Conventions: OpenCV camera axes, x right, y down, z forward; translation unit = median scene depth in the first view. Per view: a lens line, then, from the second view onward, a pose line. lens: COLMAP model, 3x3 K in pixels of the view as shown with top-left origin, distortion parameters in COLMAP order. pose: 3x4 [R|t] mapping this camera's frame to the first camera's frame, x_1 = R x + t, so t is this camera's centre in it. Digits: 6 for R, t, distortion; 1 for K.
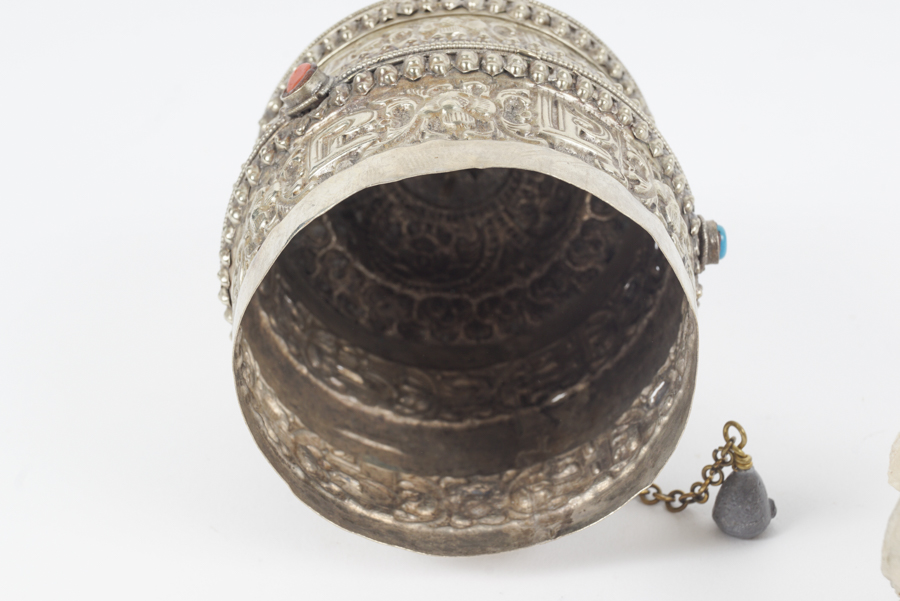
lens RADIAL K [[1687.3, 0, 449.9], [0, 1687.3, 300.2], [0, 0, 1]] dist [-0.057926, 0.000000]
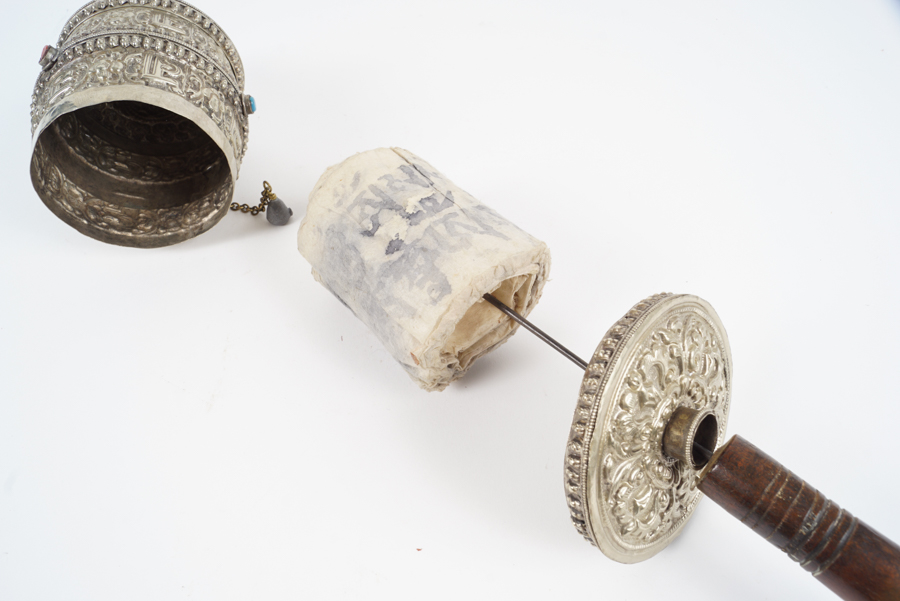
lens RADIAL K [[705.4, 0, 451.0], [0, 705.4, 302.3], [0, 0, 1]] dist [-0.057552, -0.009597]
pose [[0.985933, -0.111804, 0.124240, 0.283205], [0.057681, 0.925266, 0.374909, -0.129424], [-0.156871, -0.362469, 0.918699, -0.042703]]
